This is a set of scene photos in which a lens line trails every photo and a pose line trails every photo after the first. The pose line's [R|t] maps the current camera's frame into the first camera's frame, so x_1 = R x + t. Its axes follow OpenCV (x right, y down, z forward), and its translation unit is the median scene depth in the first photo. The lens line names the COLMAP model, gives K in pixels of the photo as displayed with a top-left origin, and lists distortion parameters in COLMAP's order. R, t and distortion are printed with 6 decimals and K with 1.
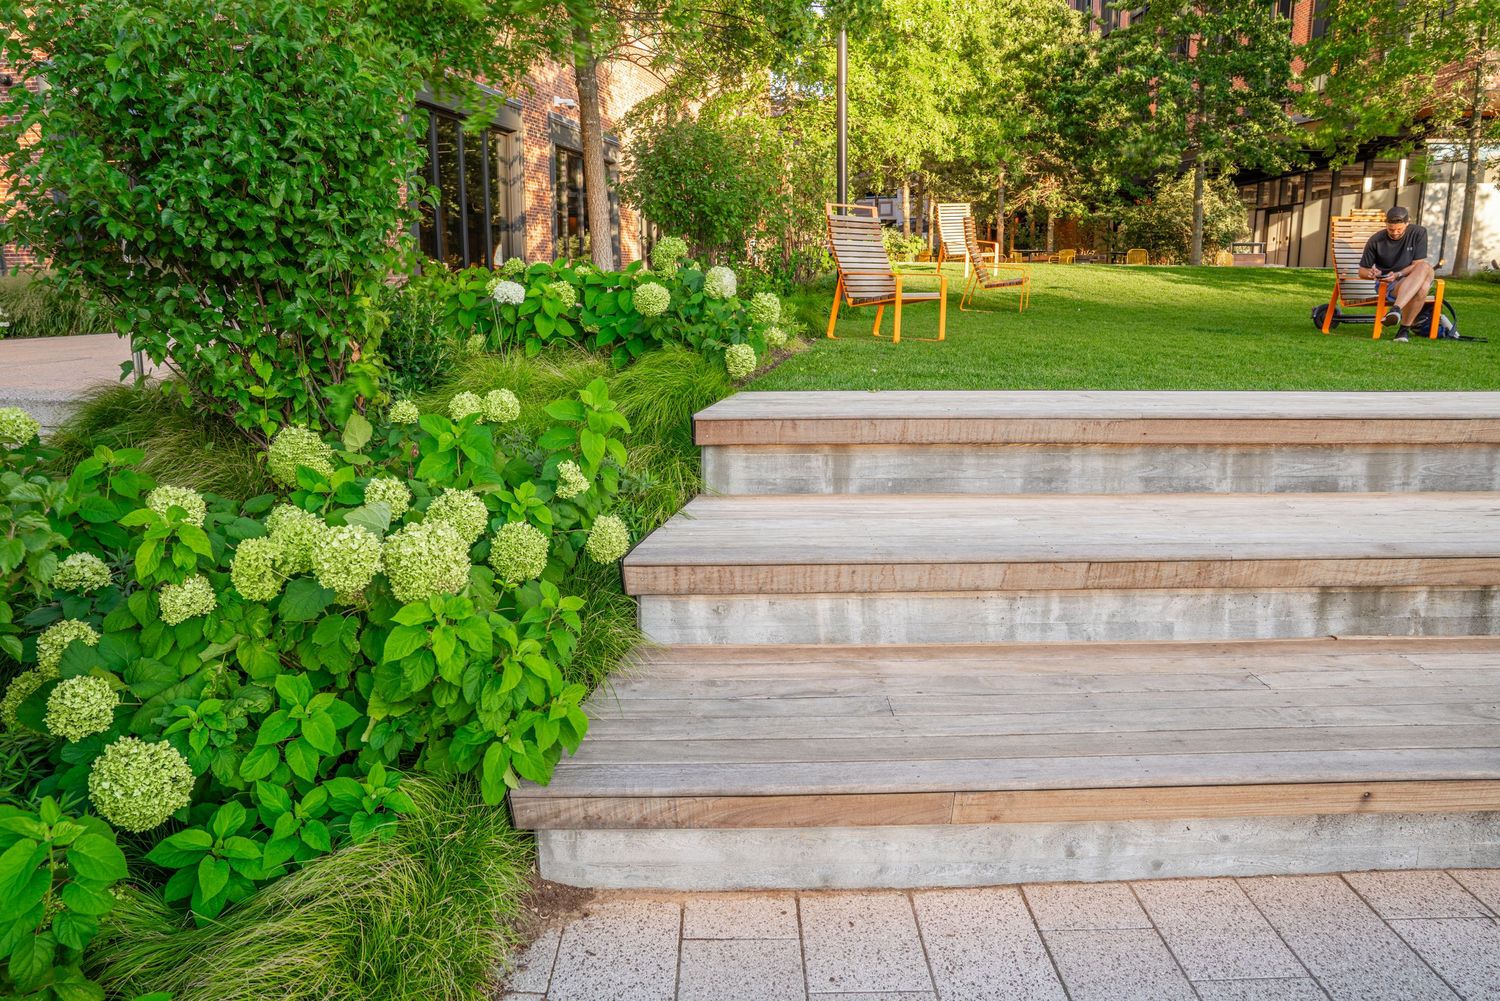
lens RADIAL K [[1035.8, 0, 739.7], [0, 1035.8, 507.7], [0, 0, 1]] dist [-0.141964, 0.109796]
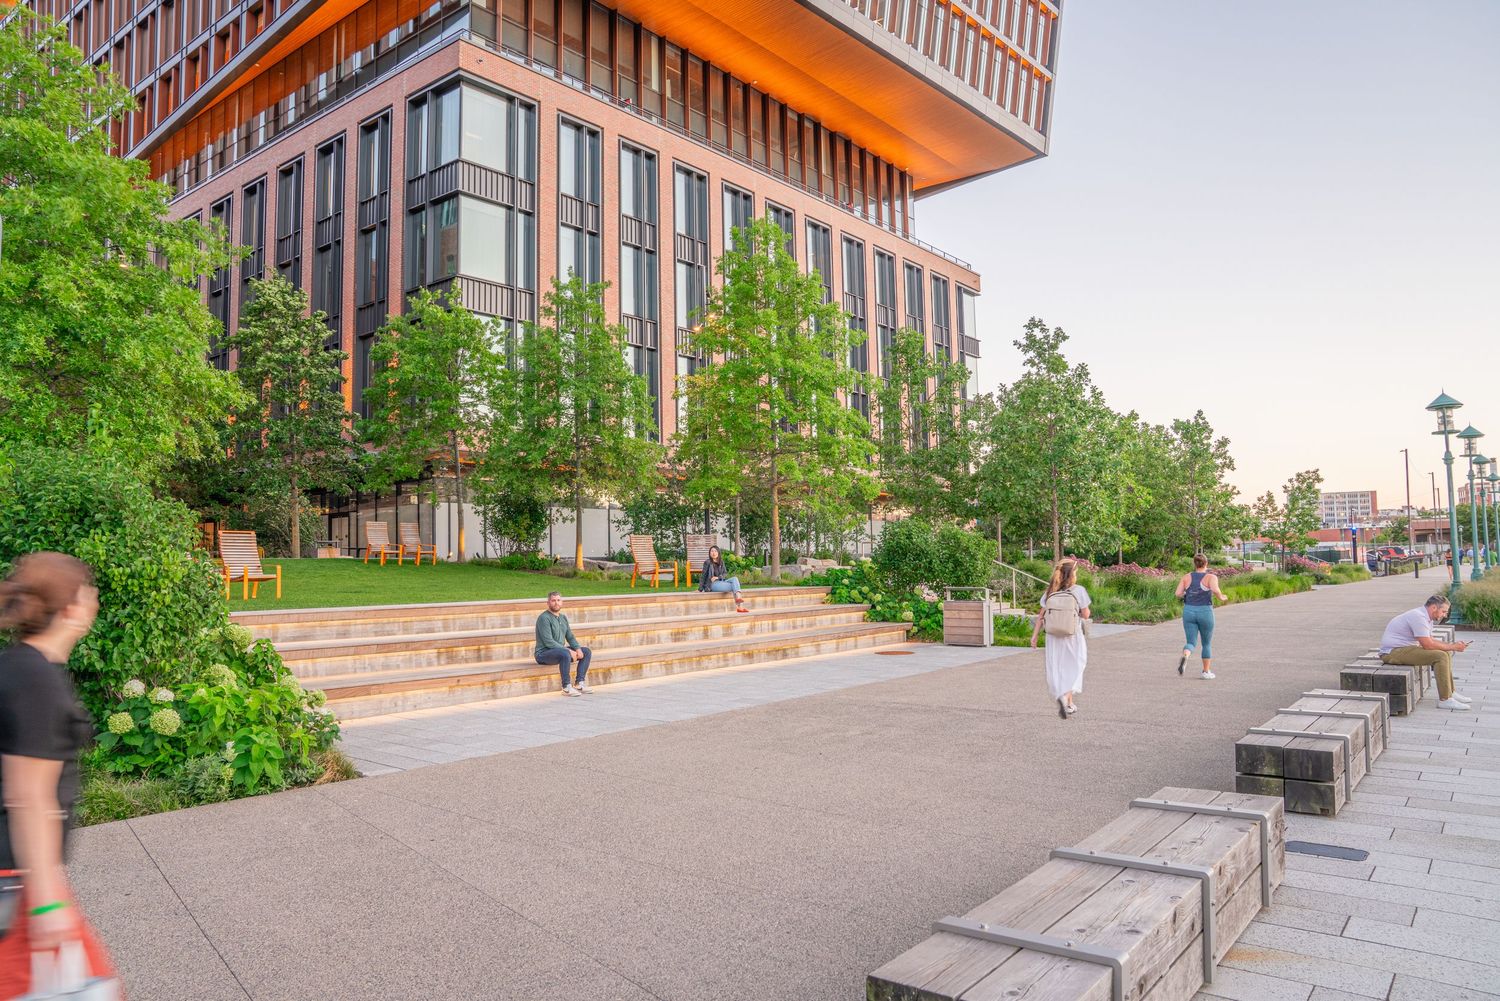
lens RADIAL K [[1035.8, 0, 739.7], [0, 1035.8, 507.7], [0, 0, 1]] dist [-0.141964, 0.109796]
pose [[0.636225, 0.036335, 0.770647, -1.519561], [0.181949, 0.963648, -0.195646, 0.494668], [-0.749742, 0.264693, 0.606486, -2.090085]]
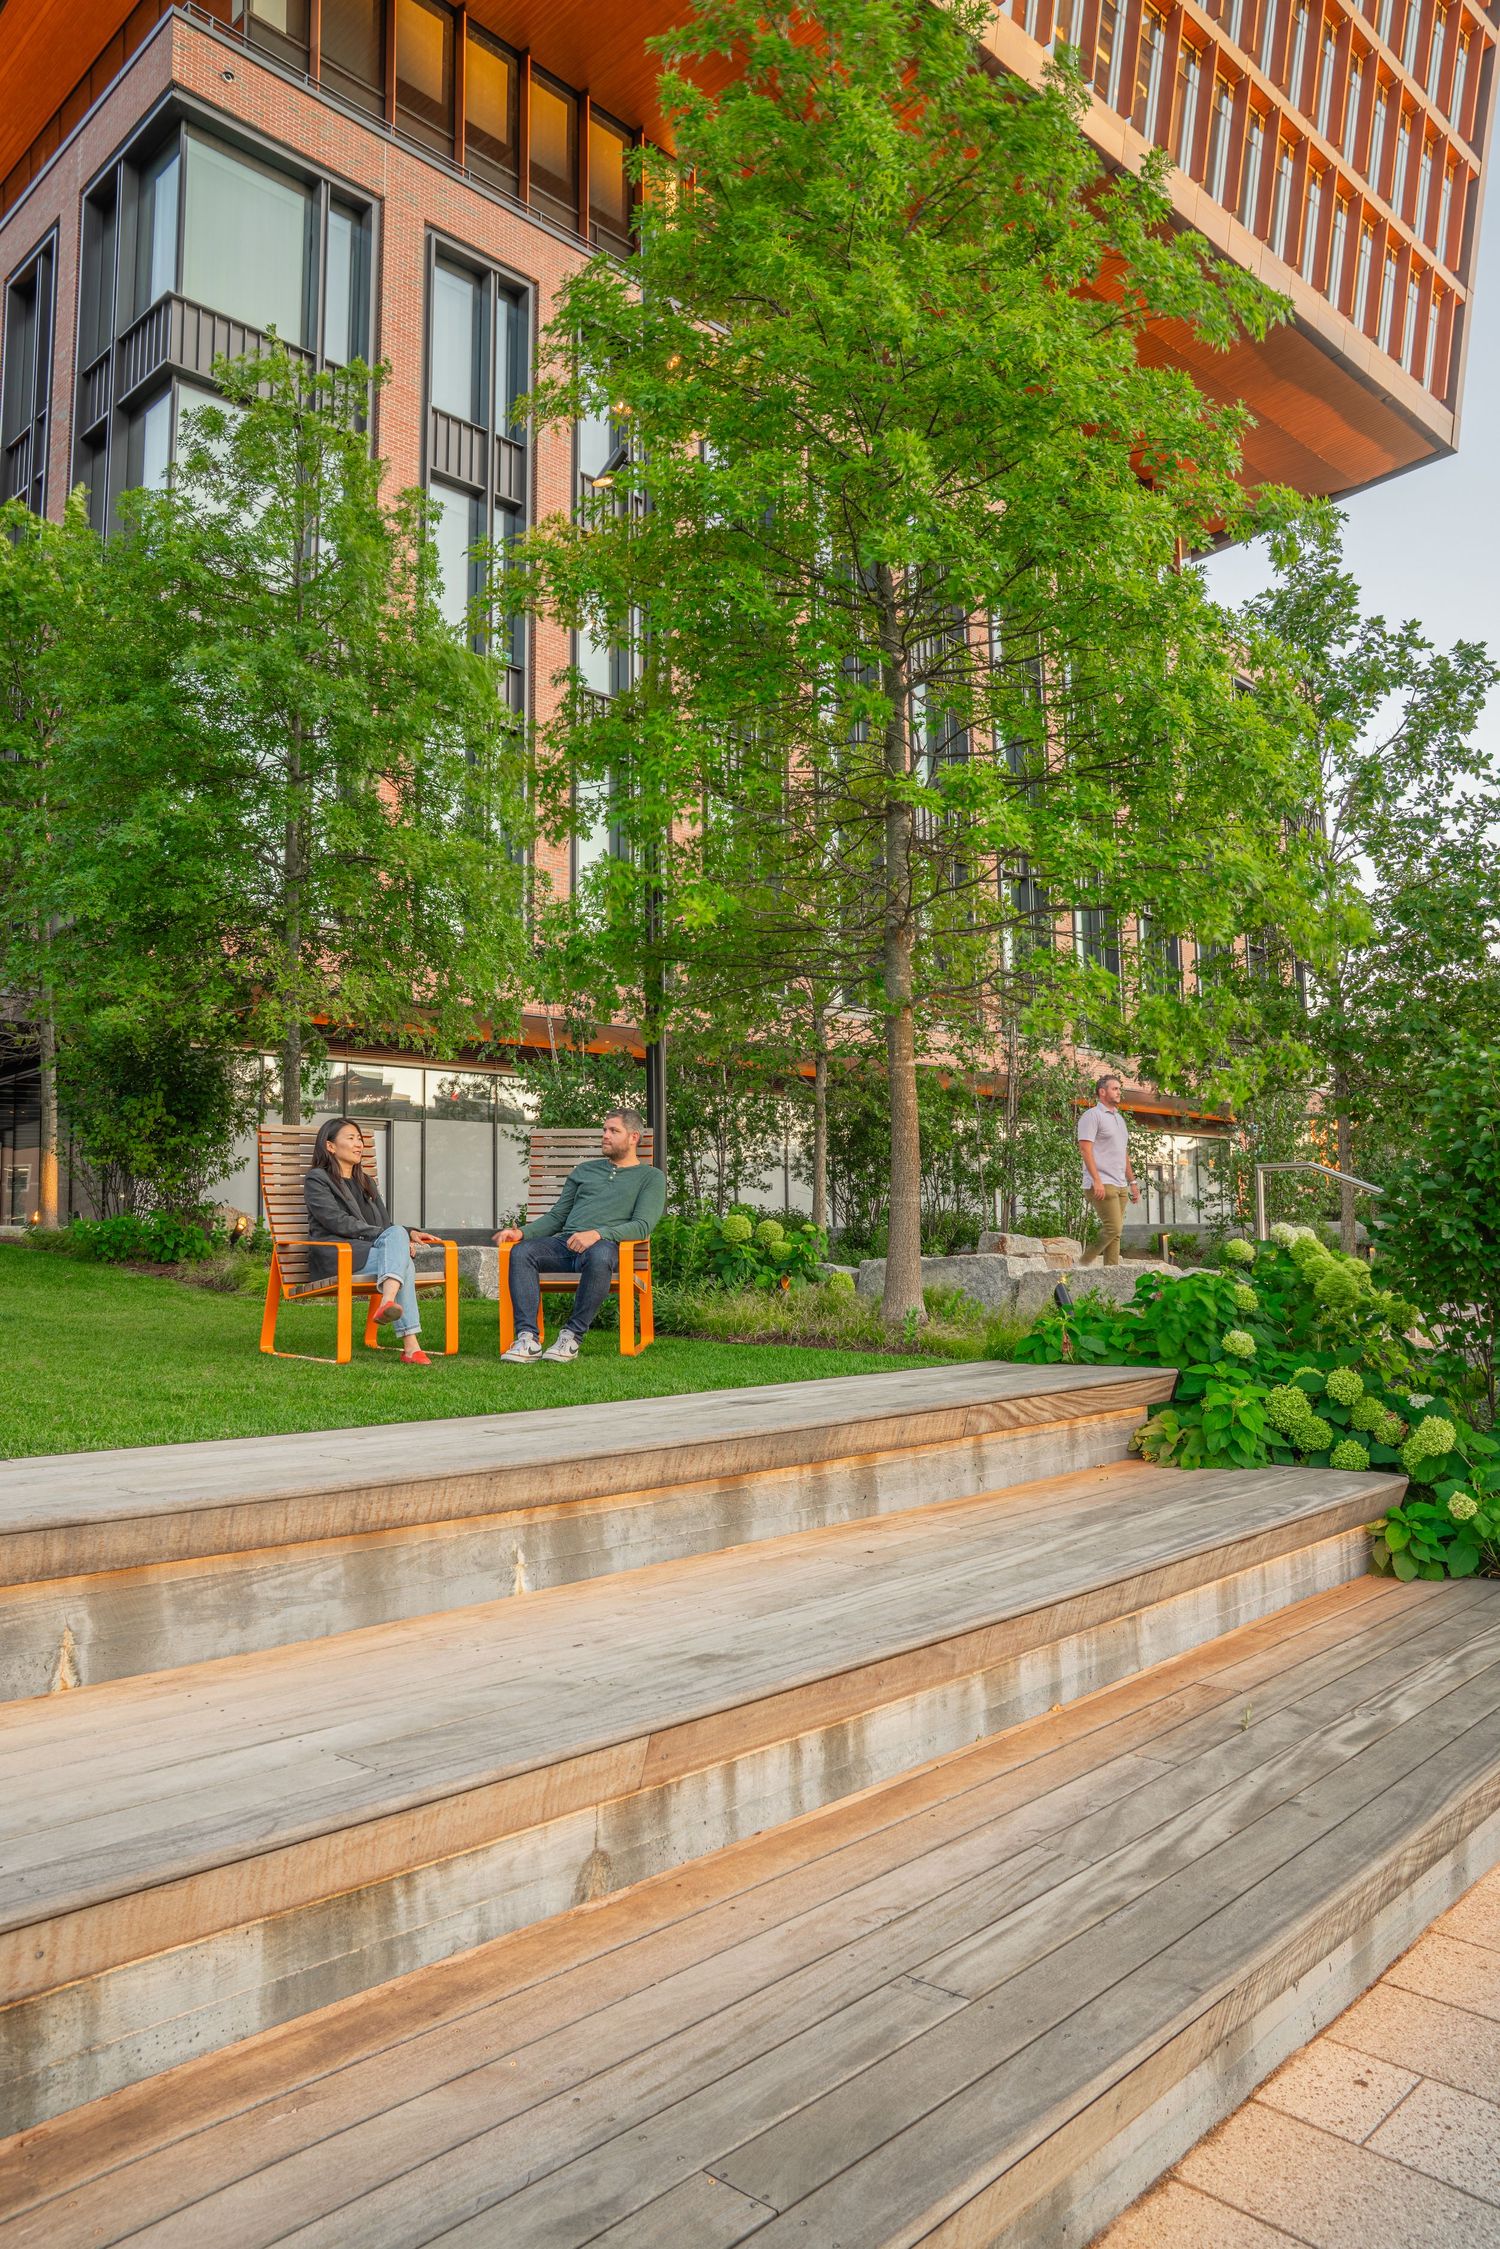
lens RADIAL K [[1553.0, 0, 762.1], [0, 1553.0, 1119.0], [0, 0, 1]] dist [-0.141964, 0.109796]
pose [[0.693638, 0.054844, 0.718233, 1.781739], [0.167258, 0.957582, -0.234651, -0.073964], [-0.700636, 0.282893, 0.655042, 0.320027]]
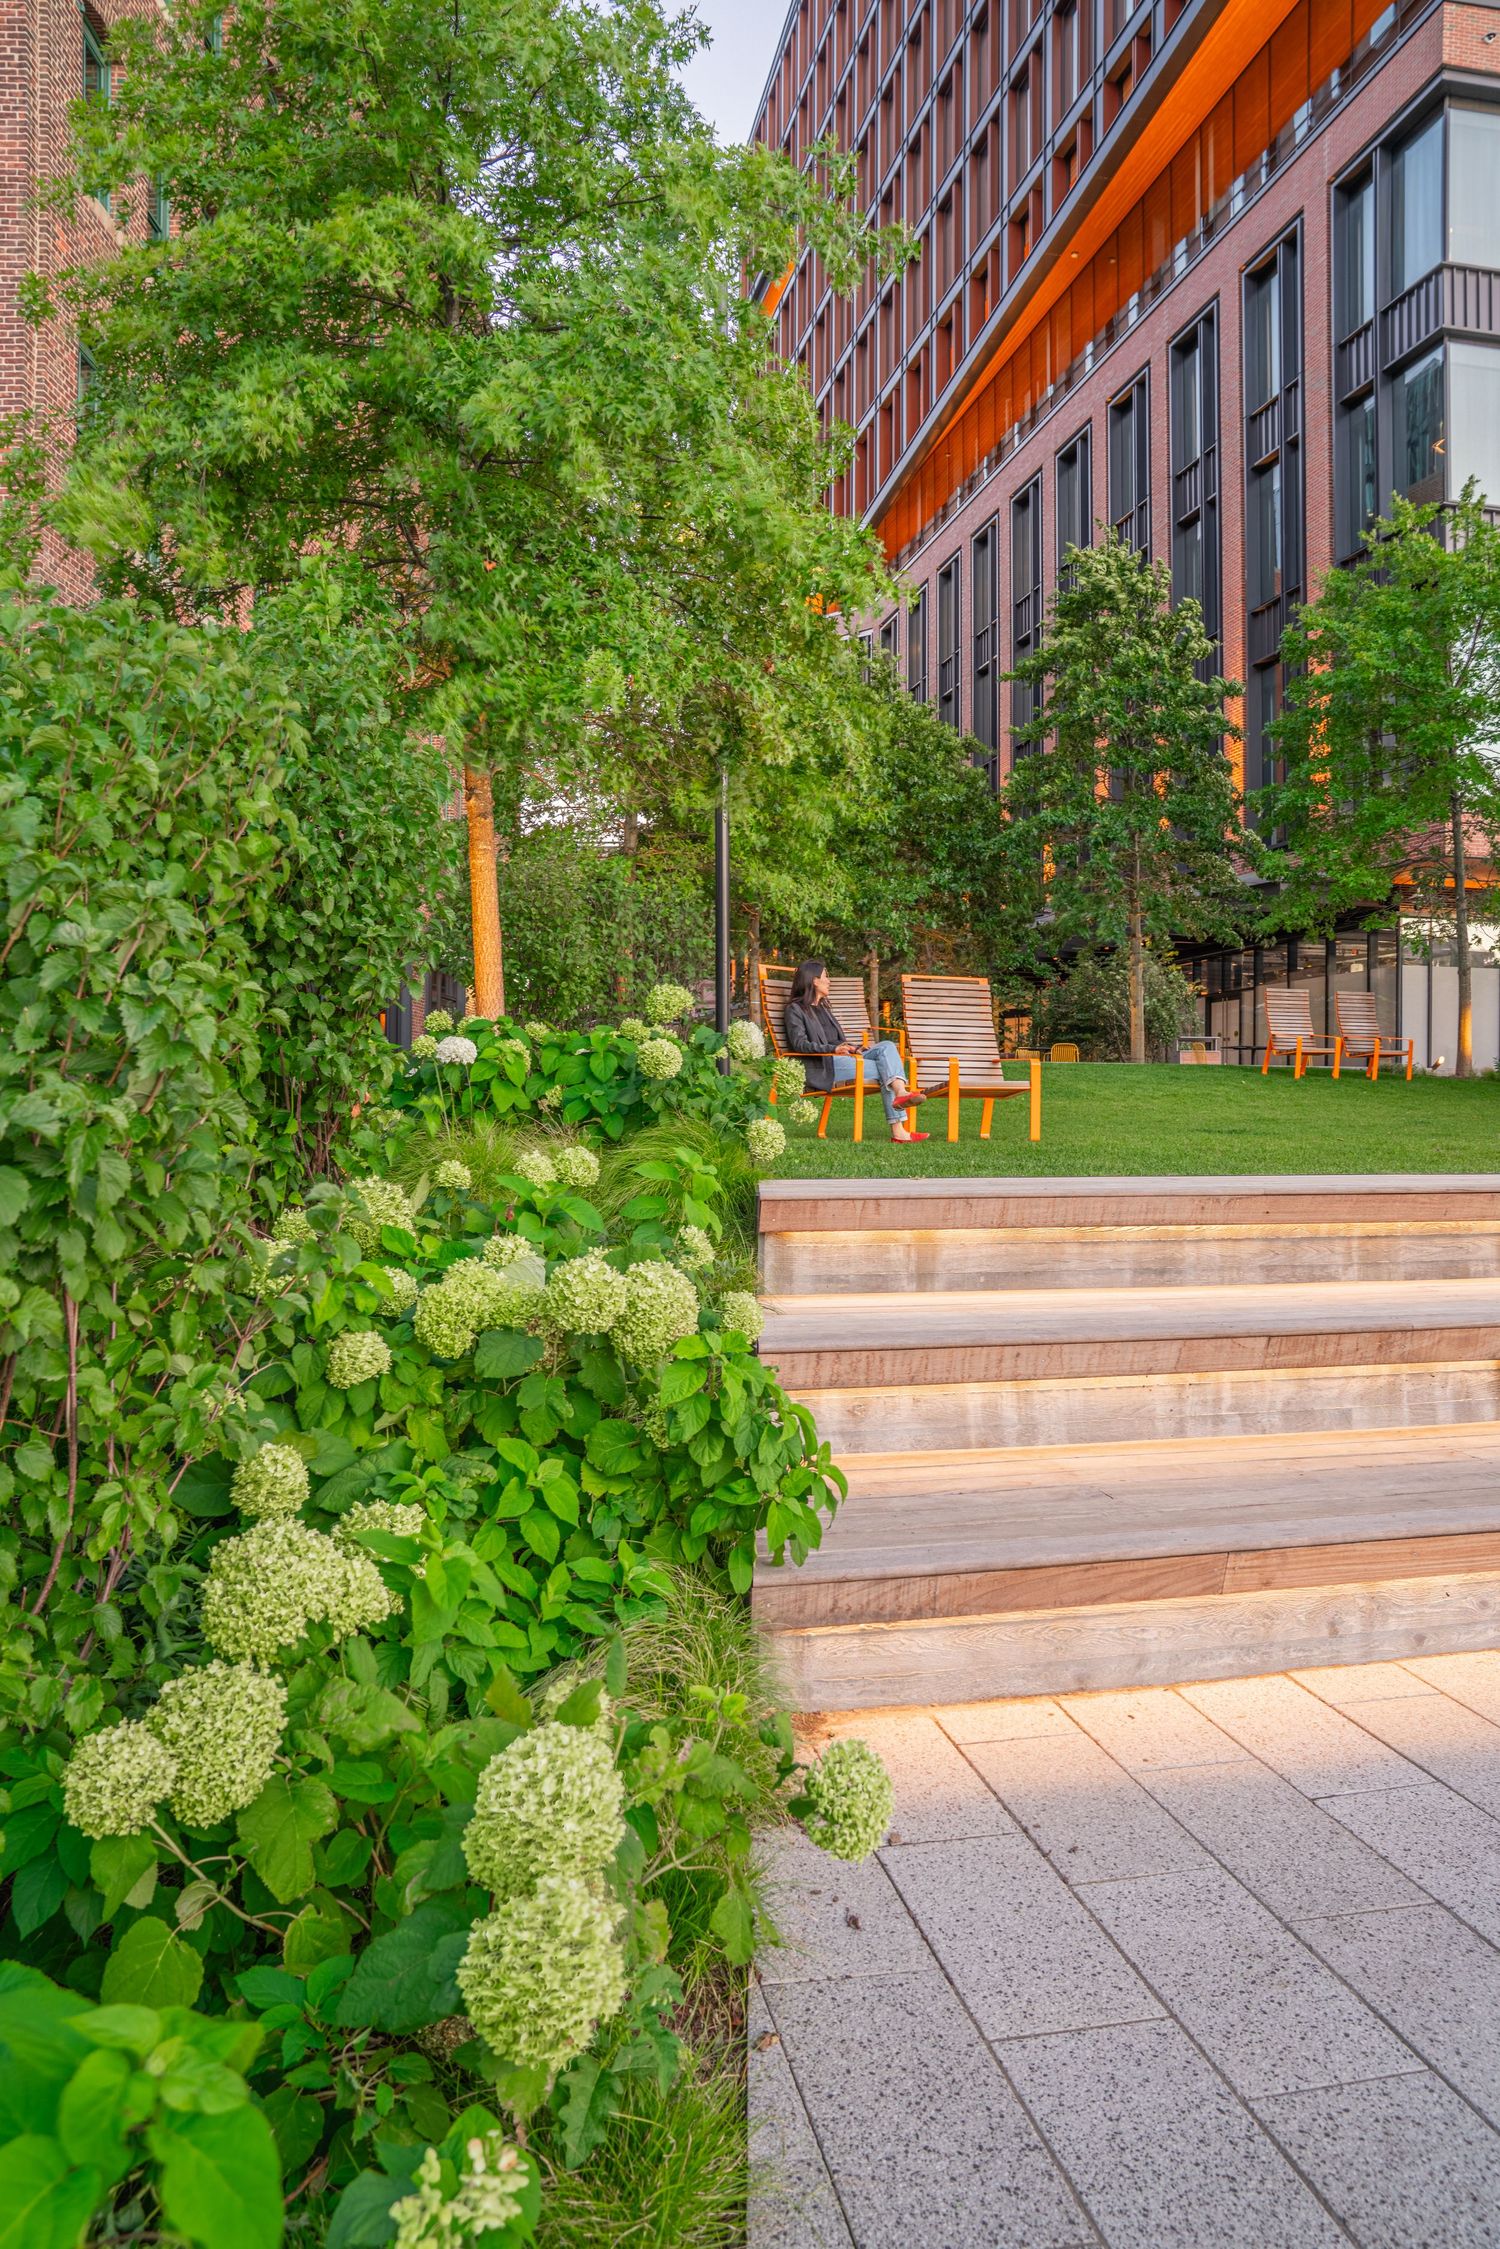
lens RADIAL K [[1553.0, 0, 762.1], [0, 1553.0, 1119.0], [0, 0, 1]] dist [-0.141964, 0.109796]
pose [[0.978720, 0.010427, 0.204937, -0.357906], [0.031509, 0.979228, -0.200297, 0.119397], [-0.202769, 0.202492, 0.958062, -0.217733]]
